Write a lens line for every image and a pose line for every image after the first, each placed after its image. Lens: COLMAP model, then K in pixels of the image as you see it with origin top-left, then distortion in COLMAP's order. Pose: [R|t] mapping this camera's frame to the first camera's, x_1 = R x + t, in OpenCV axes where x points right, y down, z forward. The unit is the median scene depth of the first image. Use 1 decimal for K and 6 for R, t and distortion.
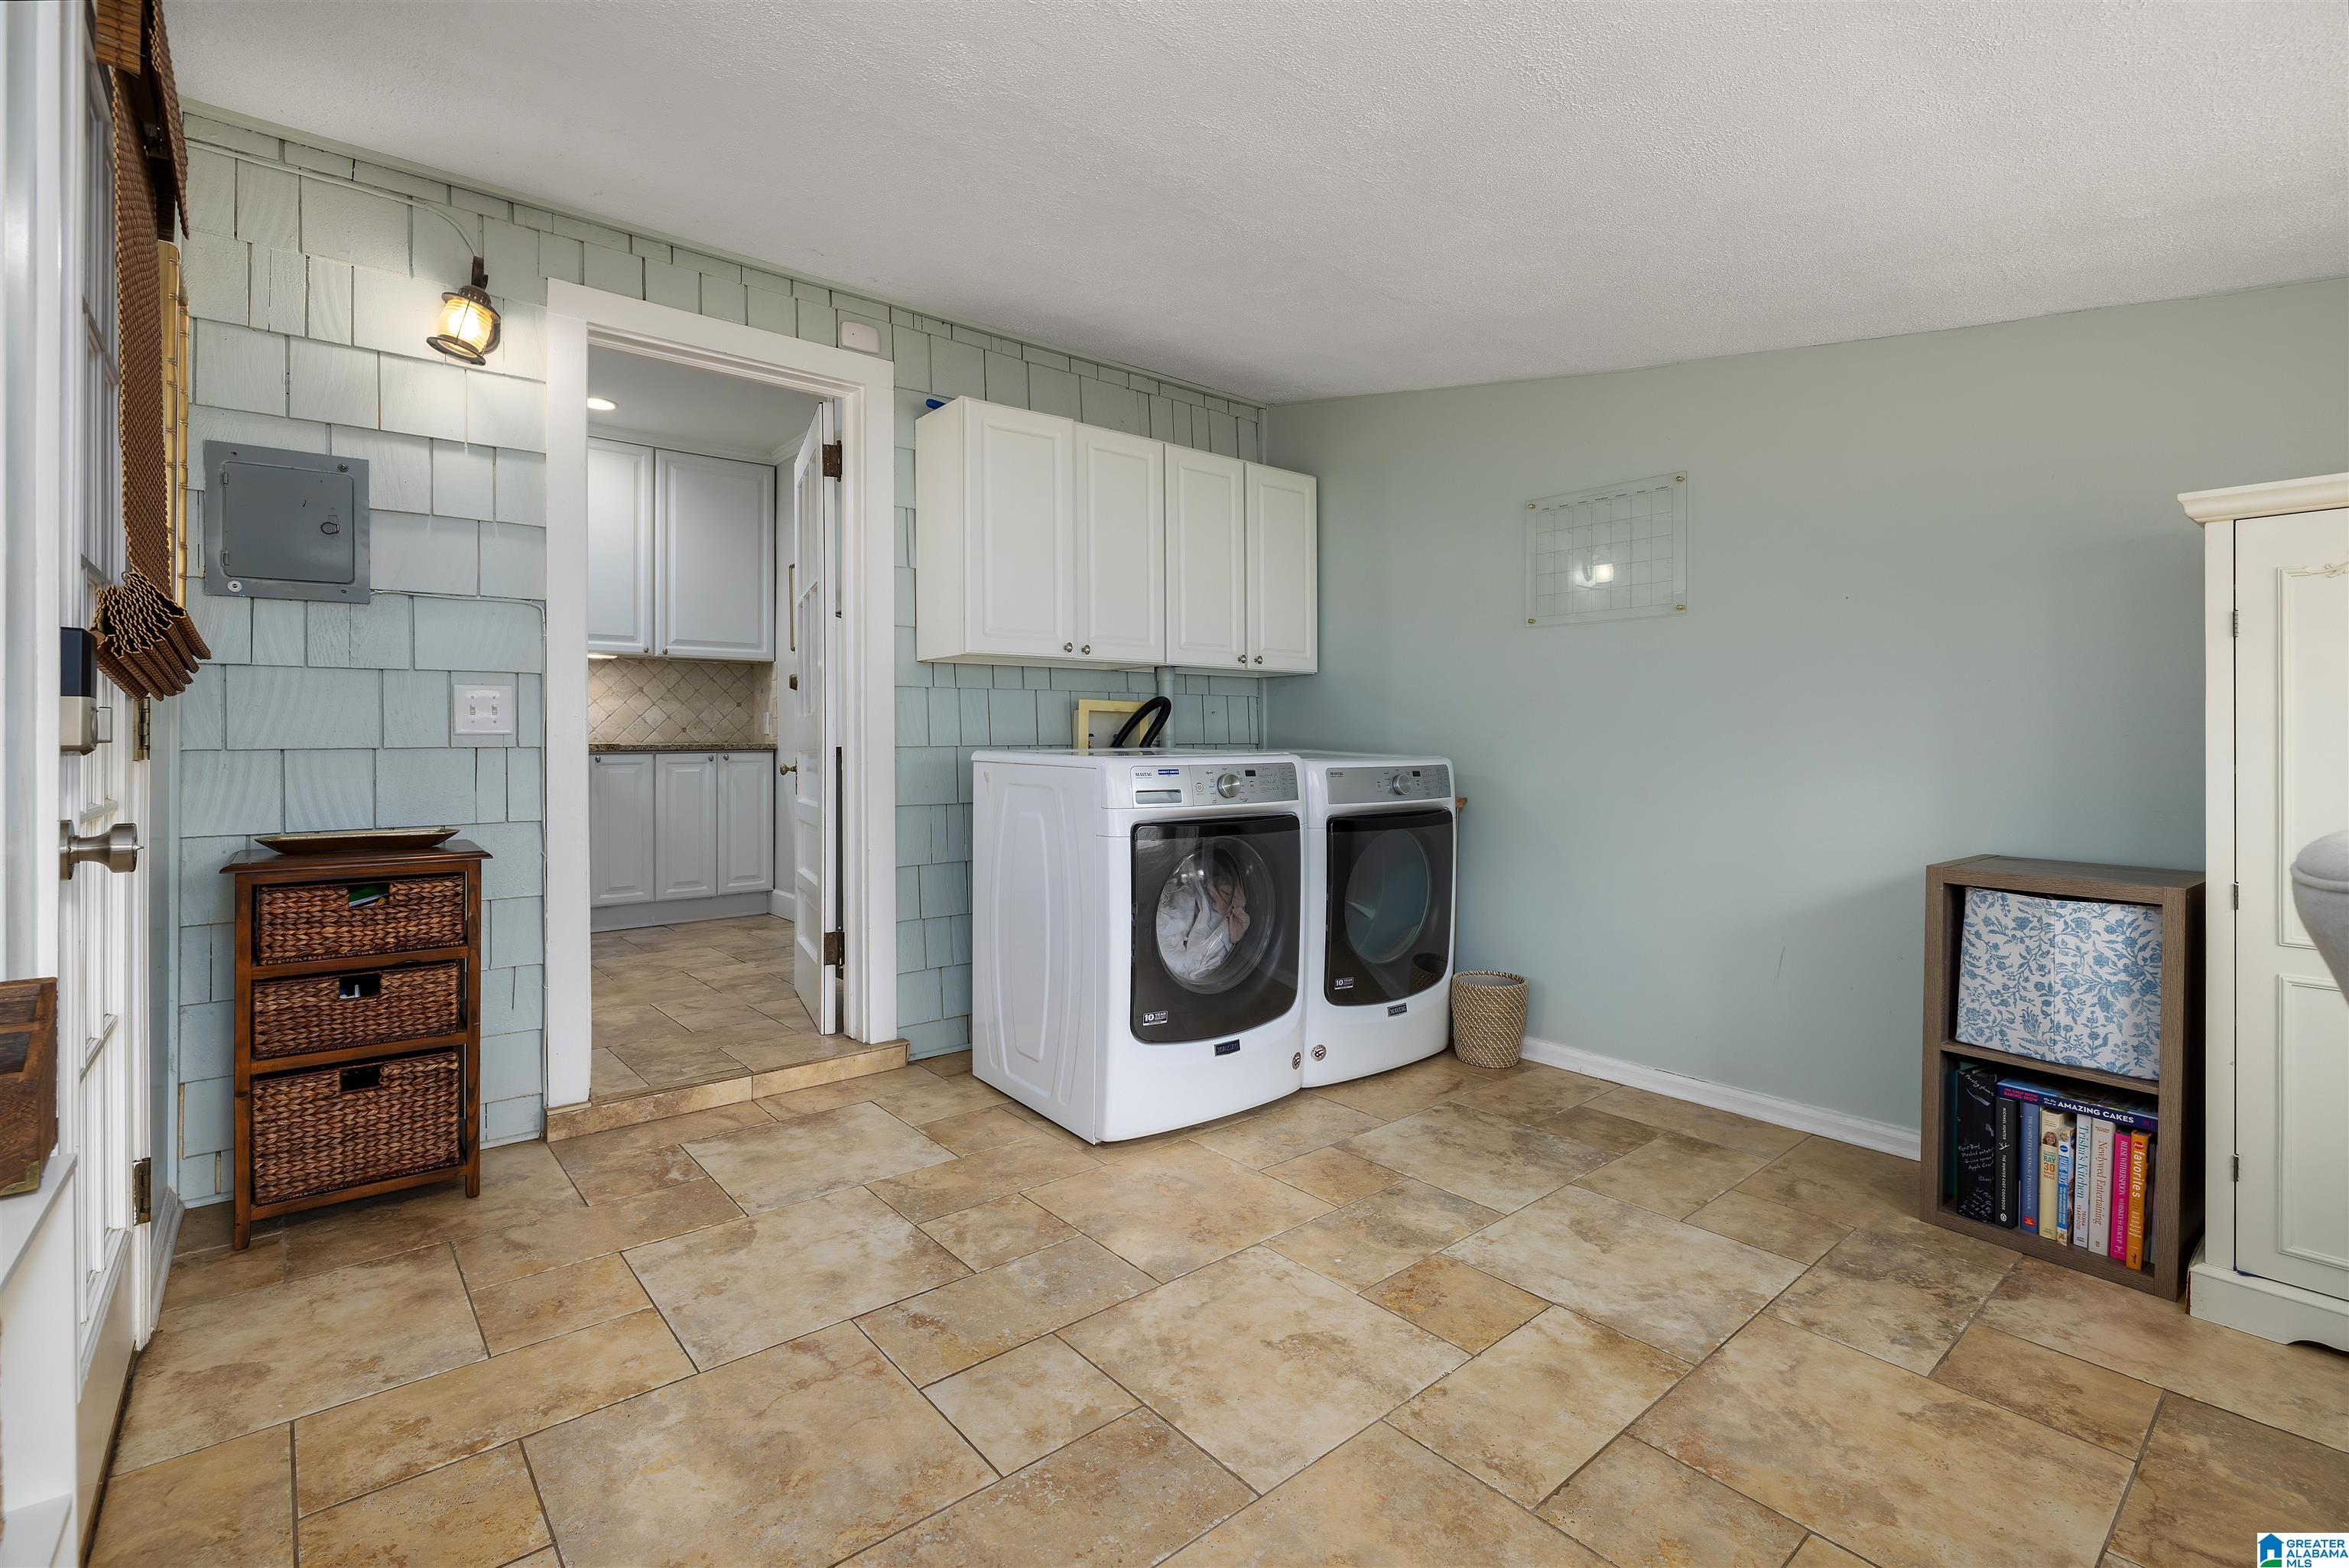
lens RADIAL K [[1084.3, 0, 1168.4], [0, 1084.3, 740.7], [0, 0, 1]] dist [-0.028337, 0.000355]
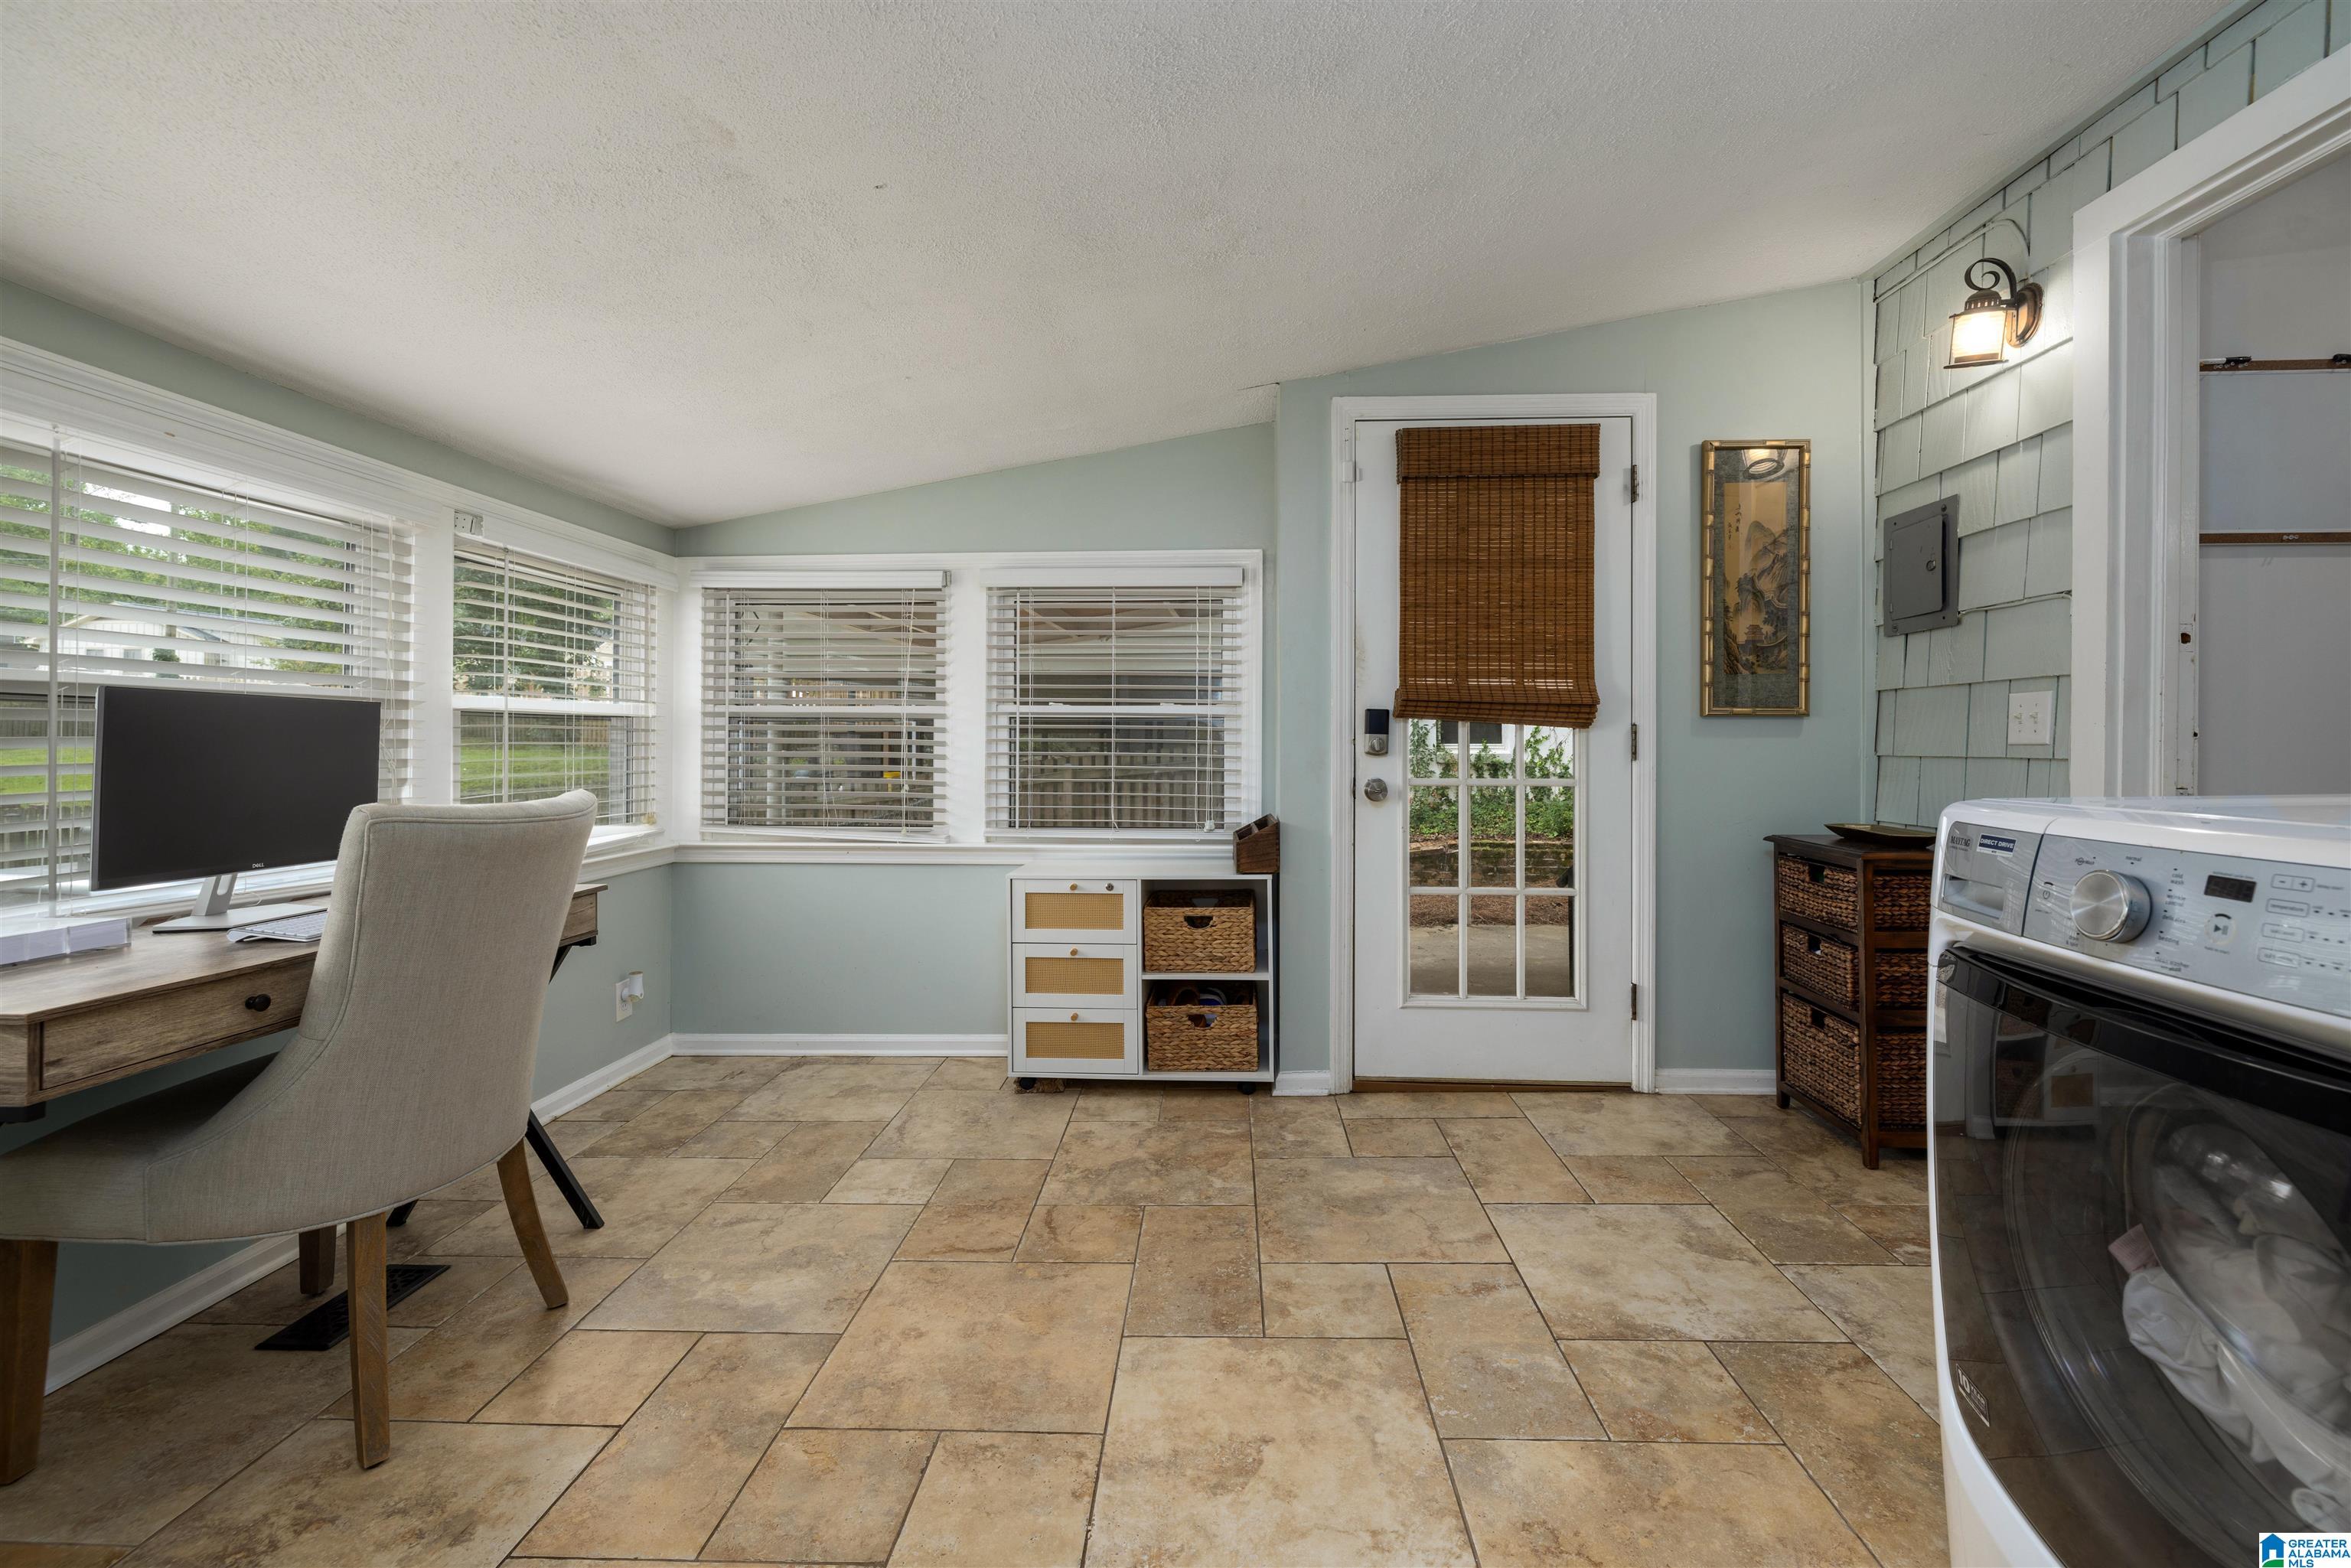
lens RADIAL K [[1017.2, 0, 1171.5], [0, 1017.2, 734.5], [0, 0, 1]] dist [0.000501, 0.000100]
pose [[-0.697279, 0.005229, -0.716781, 0.707500], [0.006019, 0.999981, 0.001440, -0.027580], [0.716775, -0.003310, -0.697297, 1.444669]]
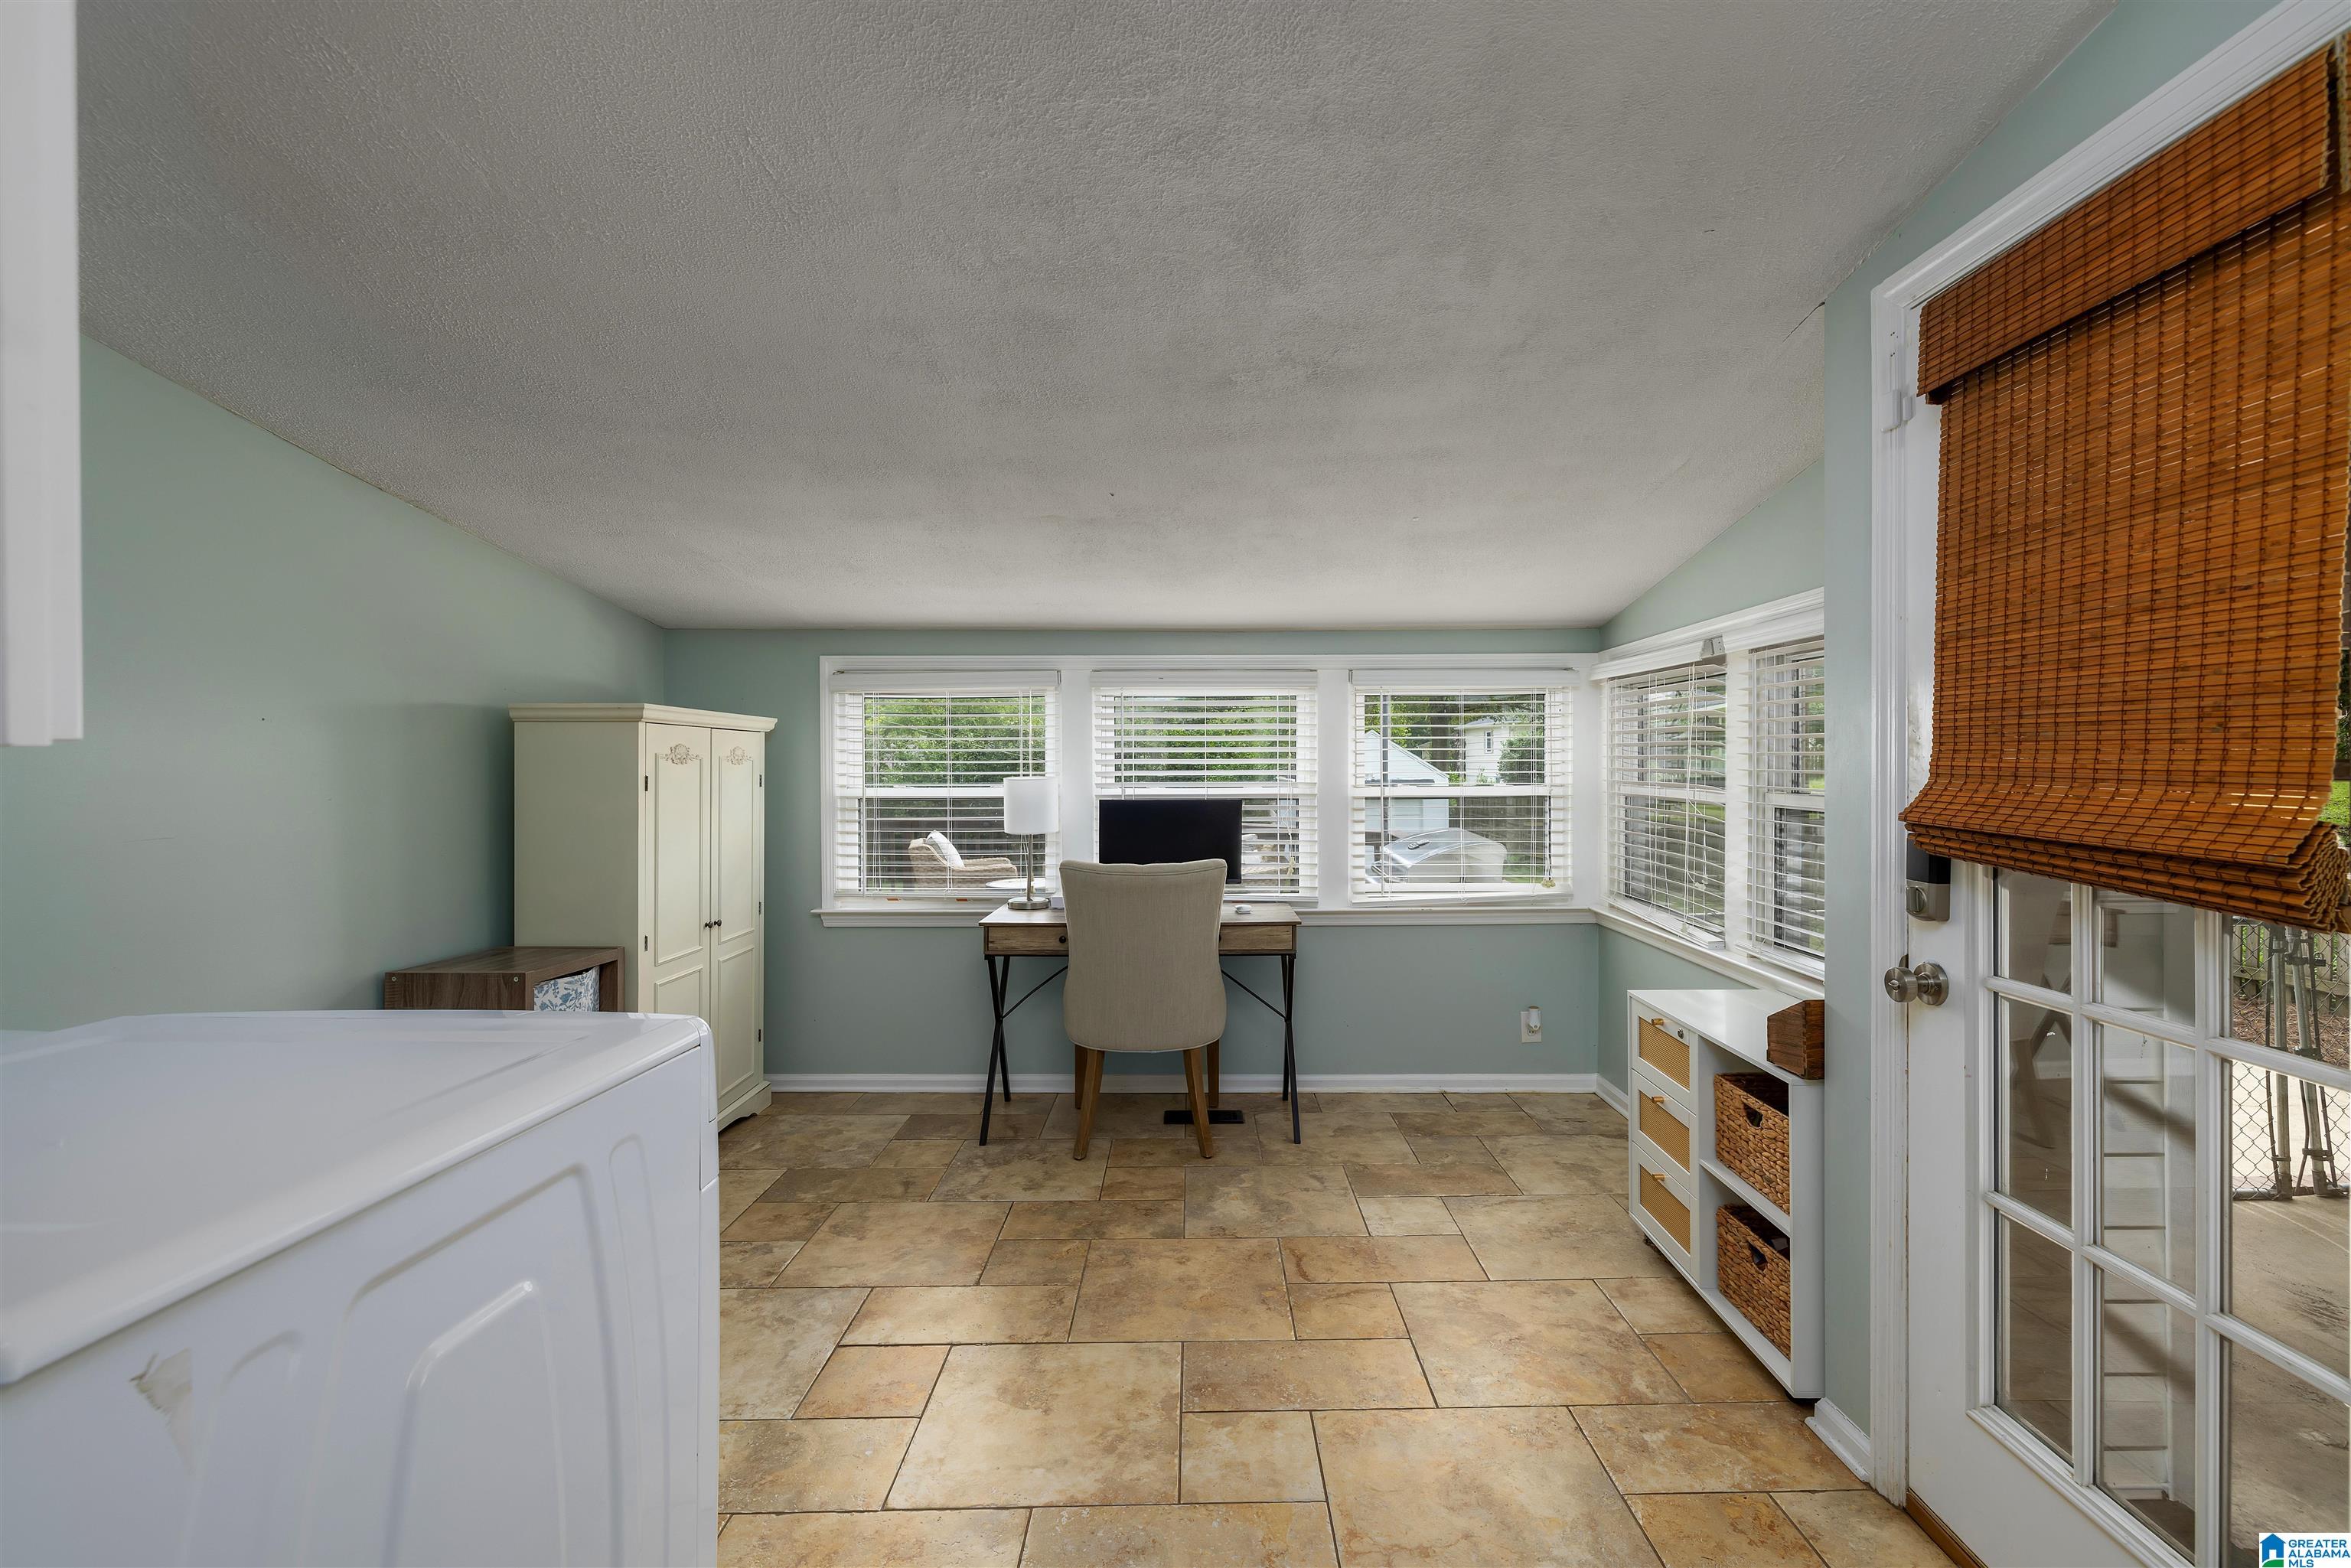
lens RADIAL K [[998.3, 0, 1171.8], [0, 998.3, 772.0], [0, 0, 1]] dist [0.000809, 0.000652]
pose [[-0.753689, 0.007519, 0.657188, -0.678103], [0.012033, 0.999925, 0.002361, -0.120936], [-0.657121, 0.009687, -0.753723, 1.612625]]
